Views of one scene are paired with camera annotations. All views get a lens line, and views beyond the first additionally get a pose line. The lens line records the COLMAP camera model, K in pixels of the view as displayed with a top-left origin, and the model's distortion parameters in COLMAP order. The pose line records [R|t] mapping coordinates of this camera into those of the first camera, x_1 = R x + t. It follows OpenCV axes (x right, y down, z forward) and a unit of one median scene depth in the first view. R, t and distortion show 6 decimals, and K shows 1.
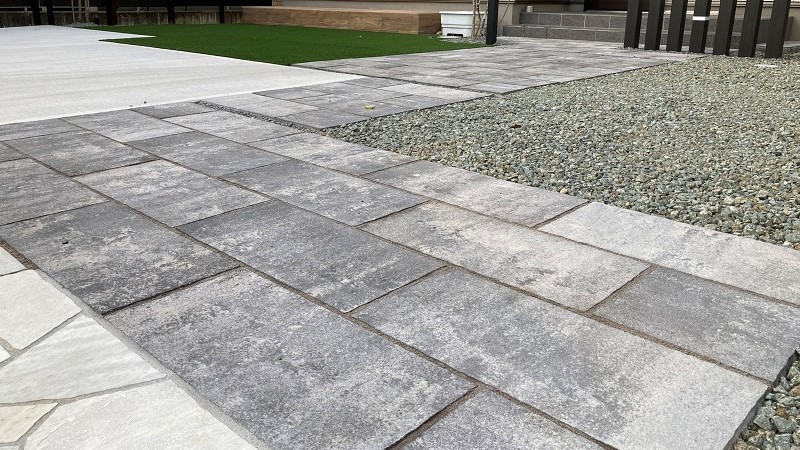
lens RADIAL K [[645.7, 0, 401.0], [0, 645.7, 179.1], [0, 0, 1]] dist [0.007068, 0.005317]
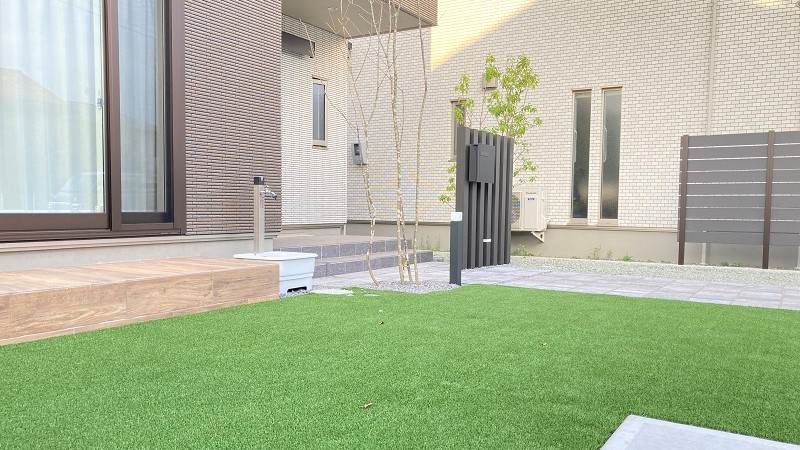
lens RADIAL K [[633.6, 0, 400.0], [0, 633.6, 225.0], [0, 0, 1]] dist [0.006615, 0.001751]
pose [[-0.198012, -0.044230, 0.979201, -0.716706], [0.249480, 0.963808, 0.093984, -0.411064], [-0.947919, 0.262901, -0.179811, 1.285315]]
